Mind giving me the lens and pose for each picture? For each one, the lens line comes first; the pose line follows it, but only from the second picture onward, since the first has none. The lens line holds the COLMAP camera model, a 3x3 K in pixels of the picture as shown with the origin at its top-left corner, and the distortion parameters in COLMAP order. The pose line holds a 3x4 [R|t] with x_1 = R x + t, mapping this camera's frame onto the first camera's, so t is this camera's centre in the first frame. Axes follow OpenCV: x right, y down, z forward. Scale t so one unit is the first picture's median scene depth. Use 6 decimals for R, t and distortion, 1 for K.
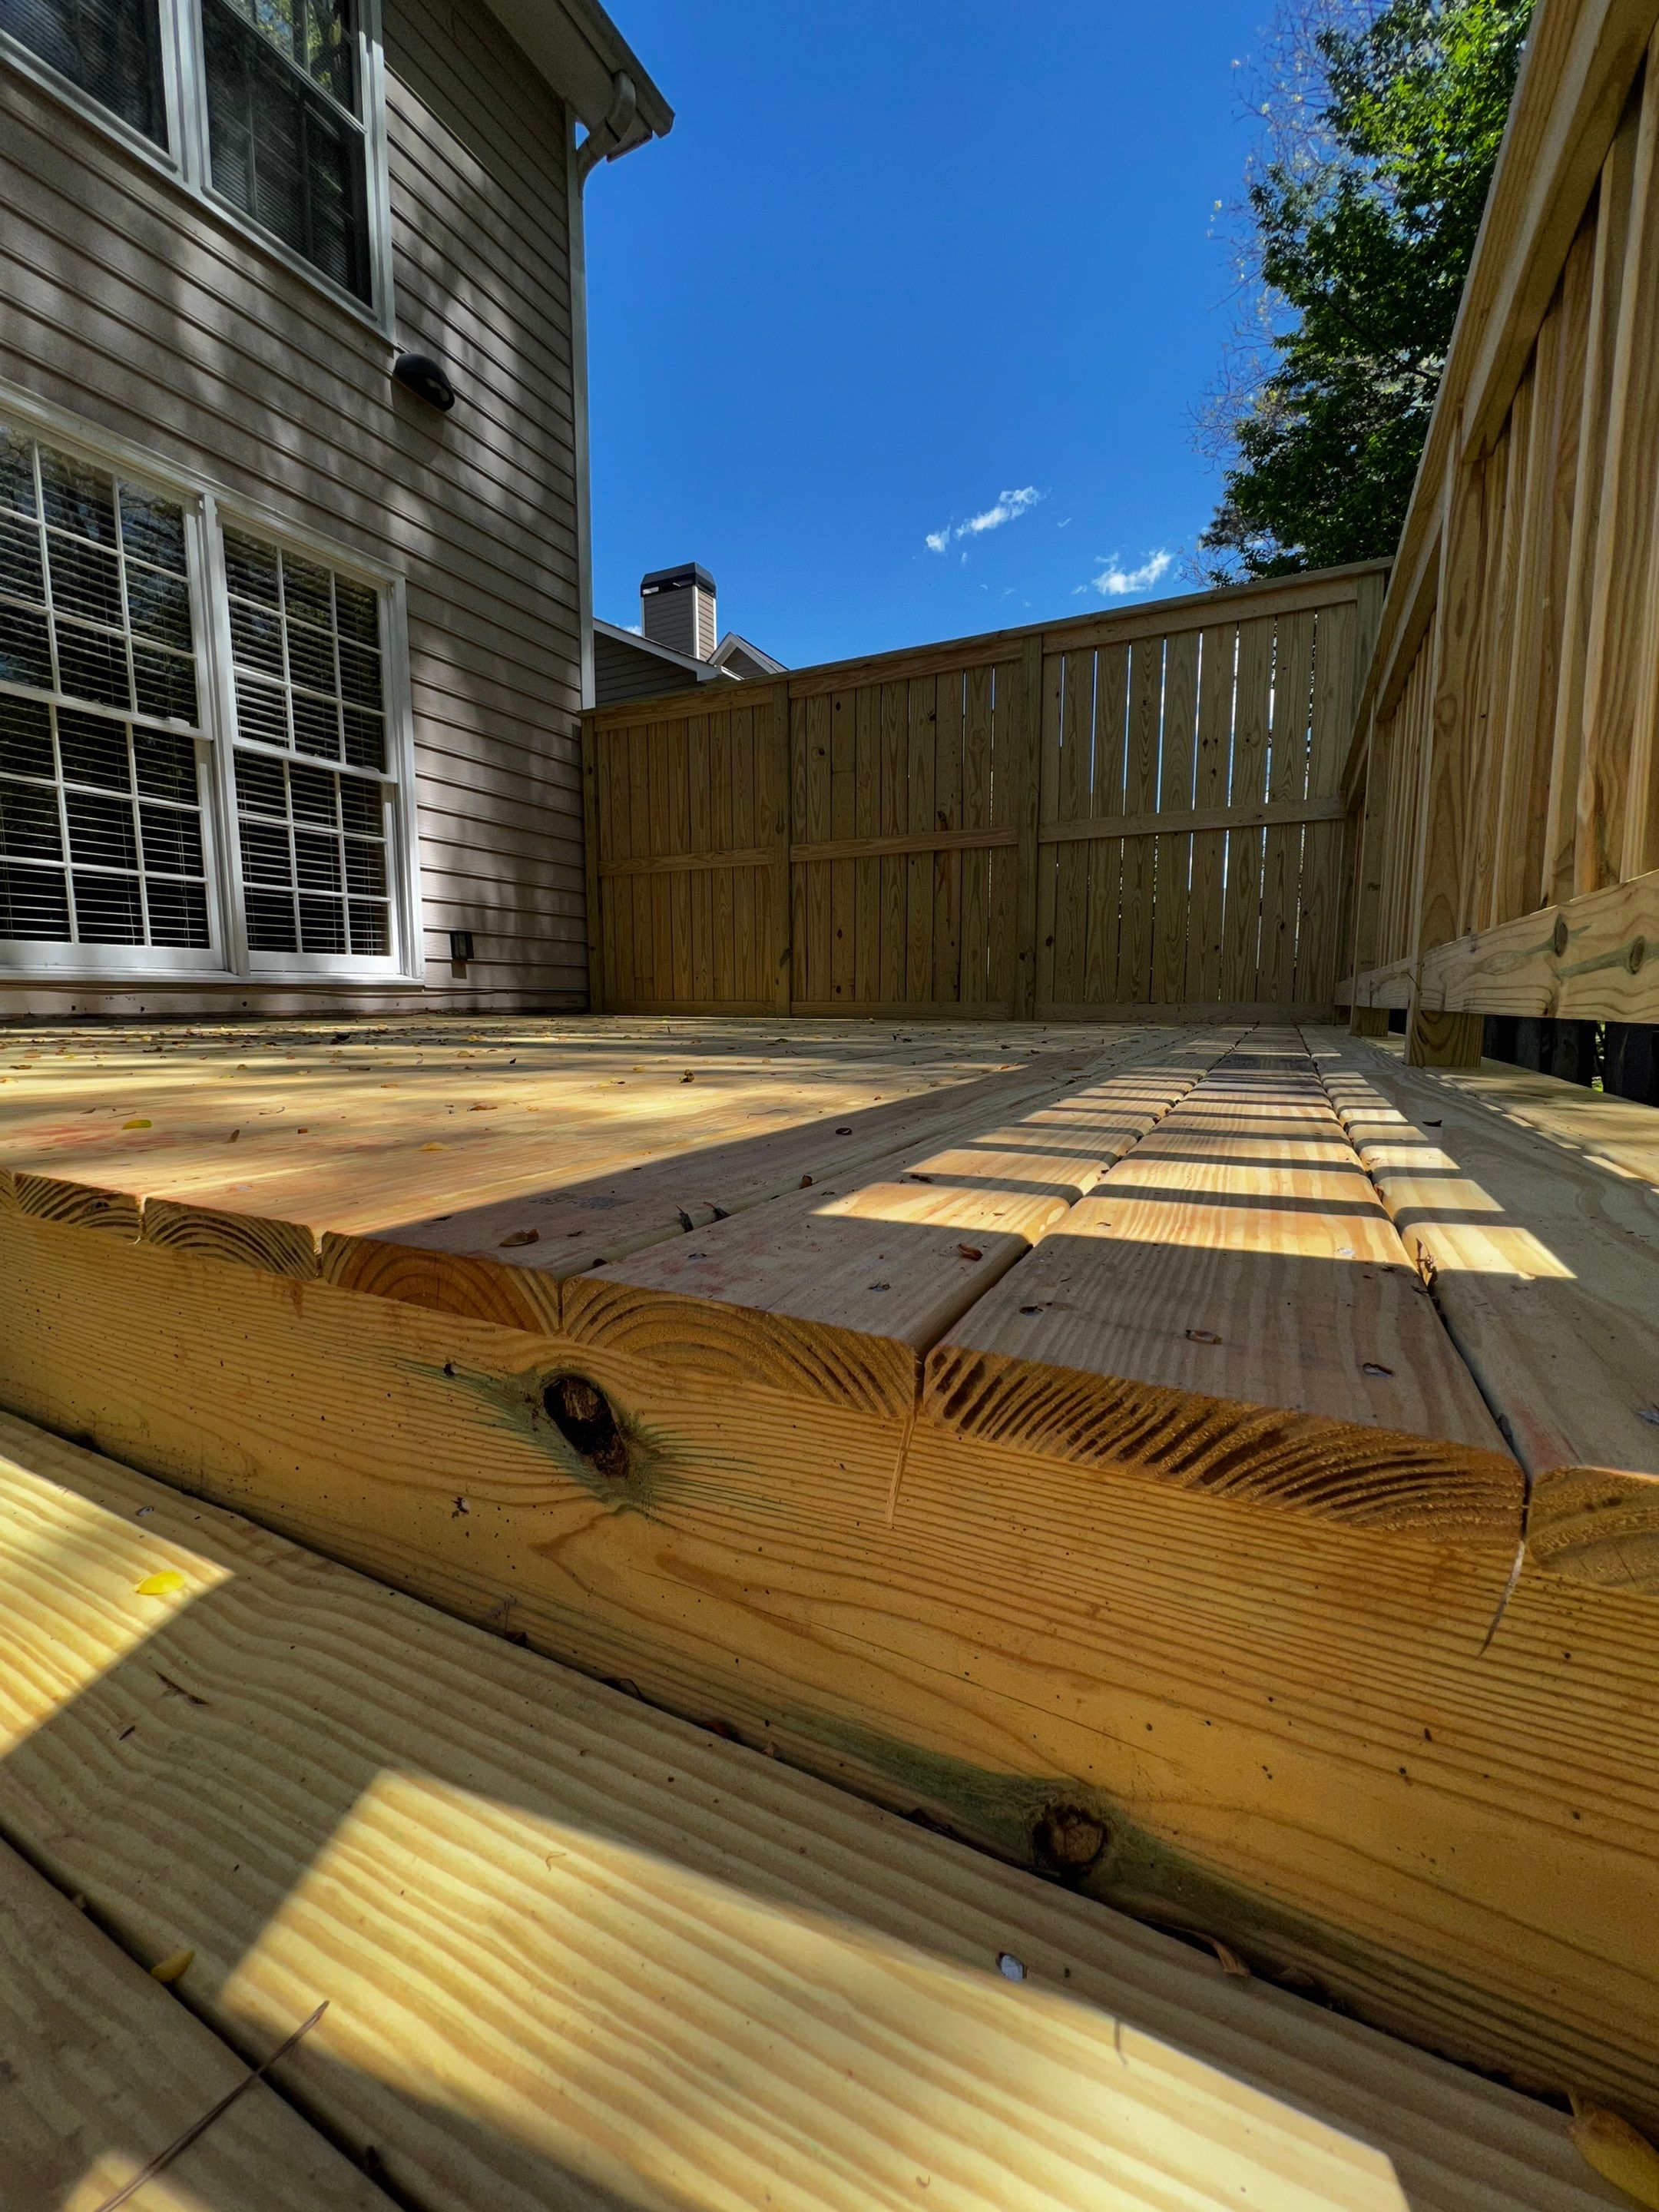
lens RADIAL K [[886.3, 0, 828.8], [0, 886.3, 1099.7], [0, 0, 1]] dist [0.000214, 0.000325]
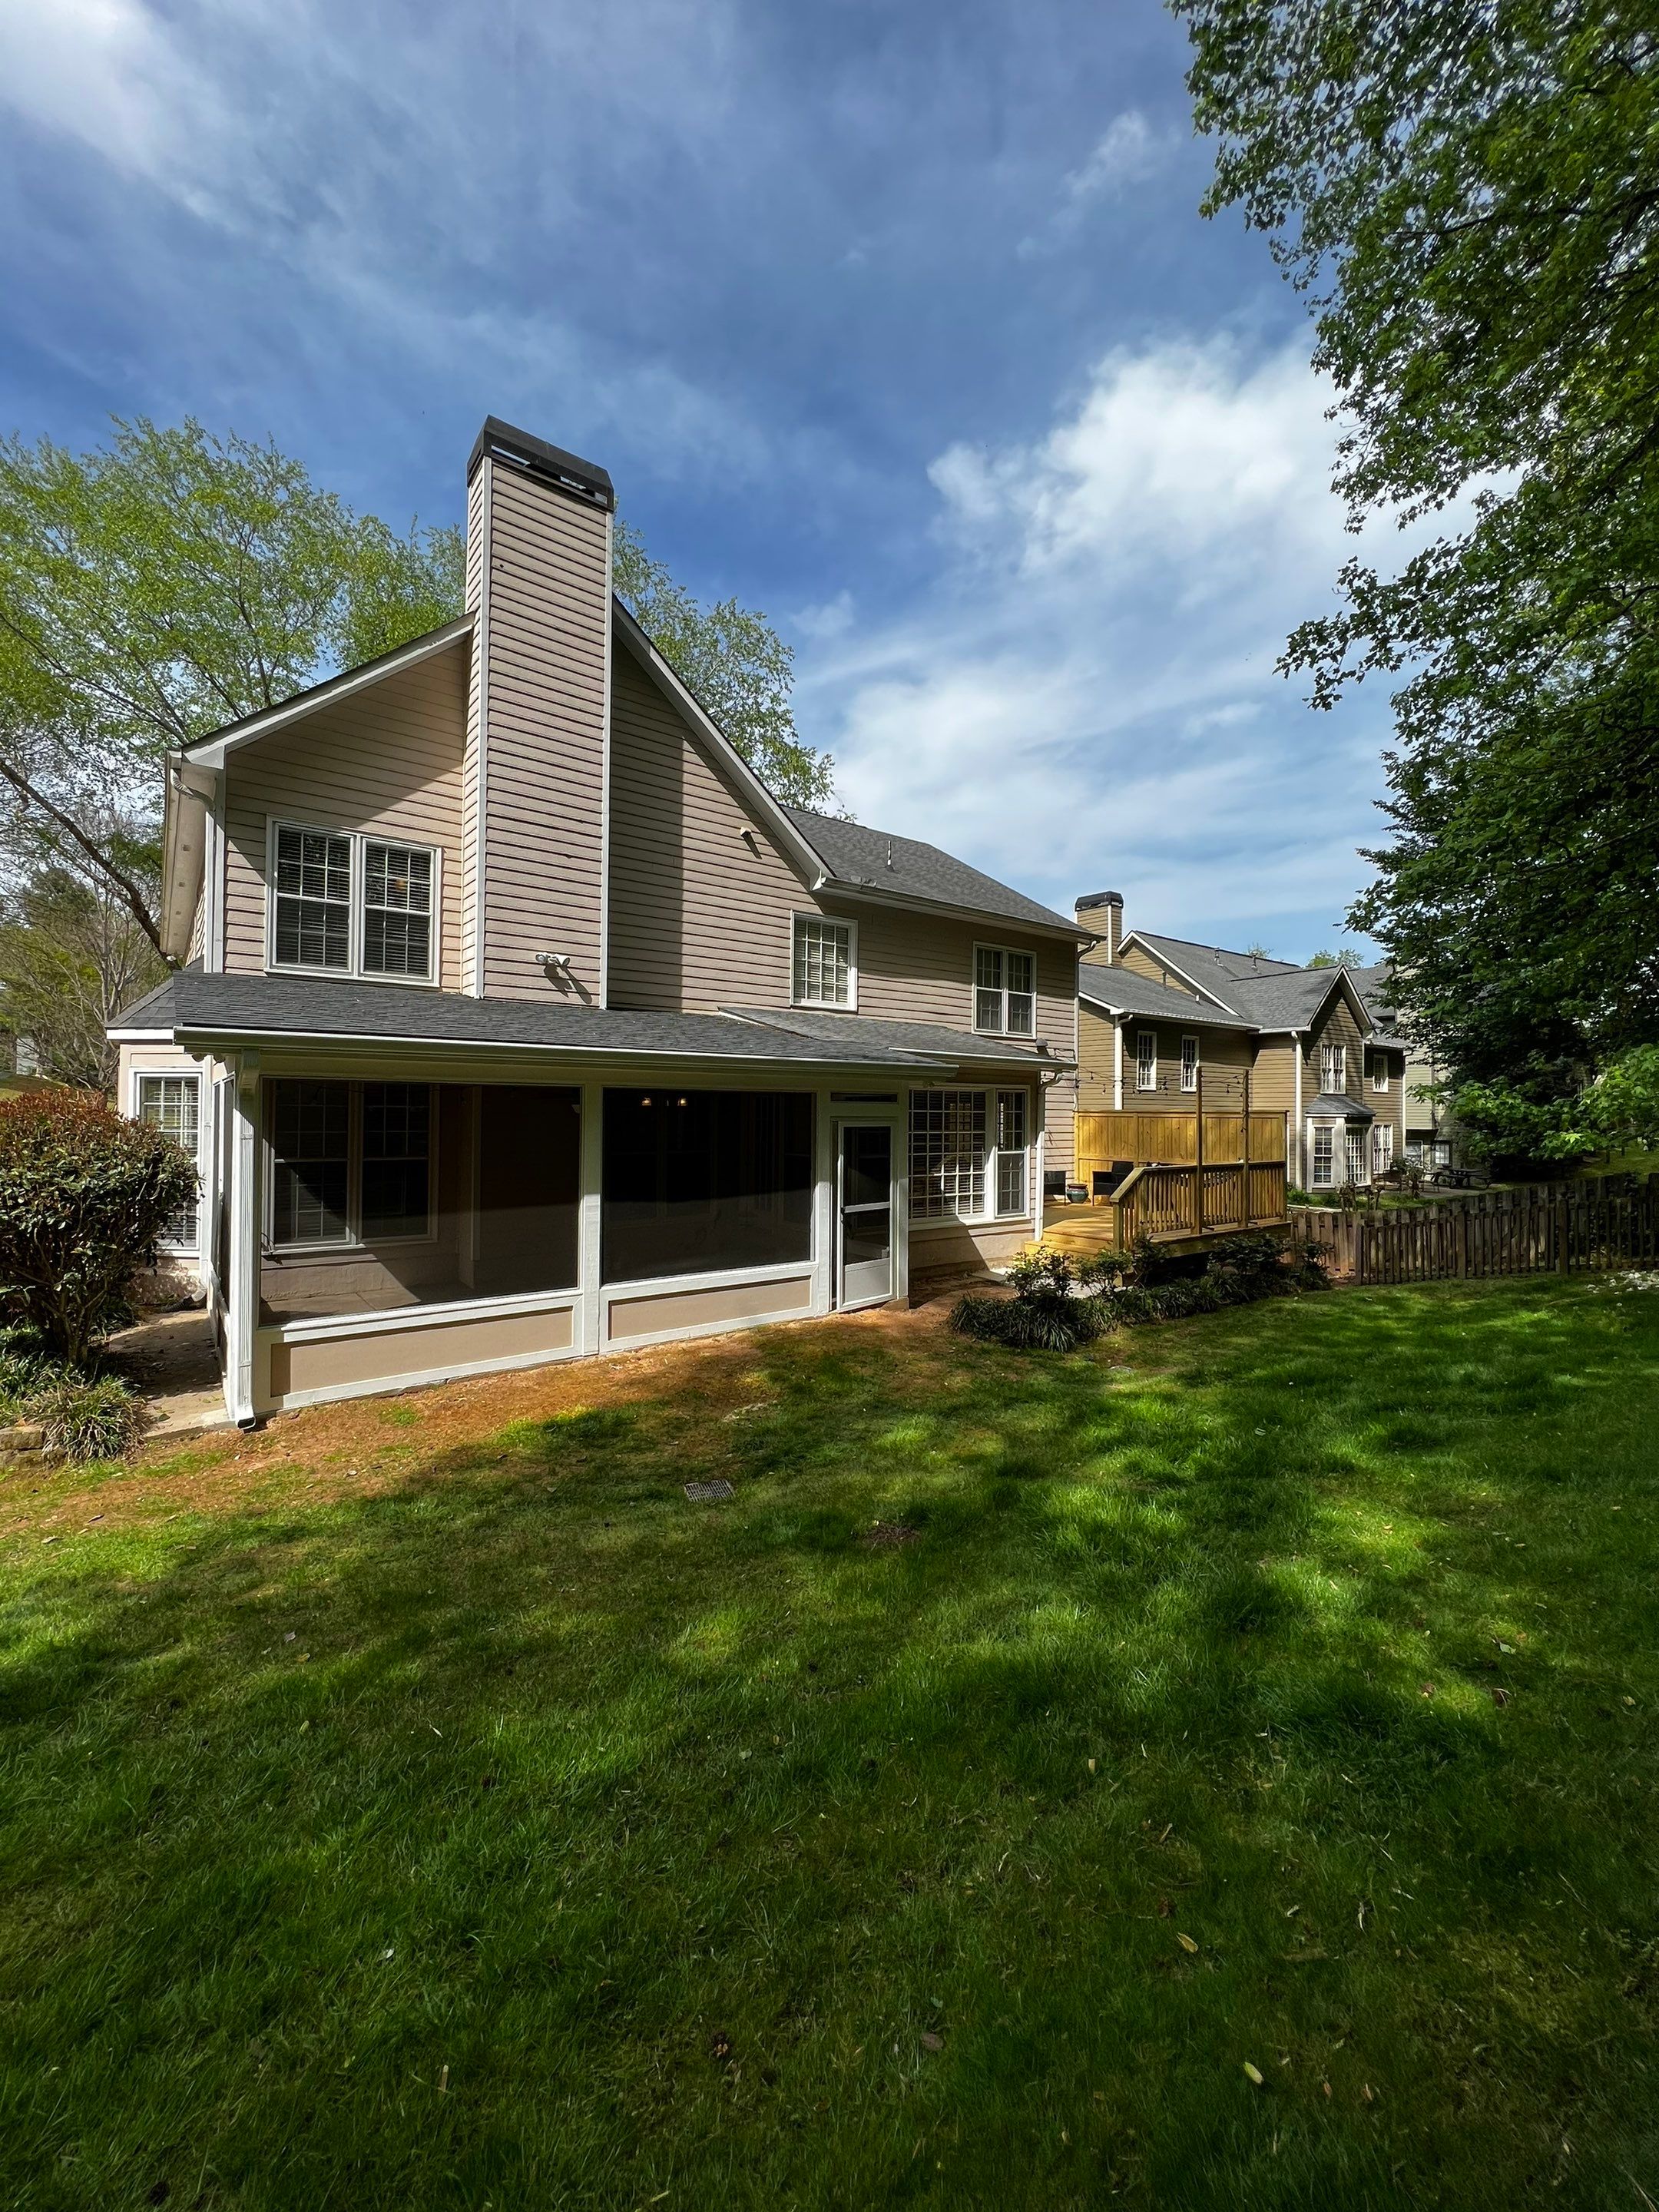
lens RADIAL K [[886.3, 0, 831.3], [0, 886.3, 1108.4], [0, 0, 1]] dist [0.000214, 0.000325]
pose [[0.903157, 0.003480, -0.429297, 0.393845], [-0.051897, 0.993519, -0.101128, -0.069862], [0.426163, 0.113614, 0.897484, -2.906579]]
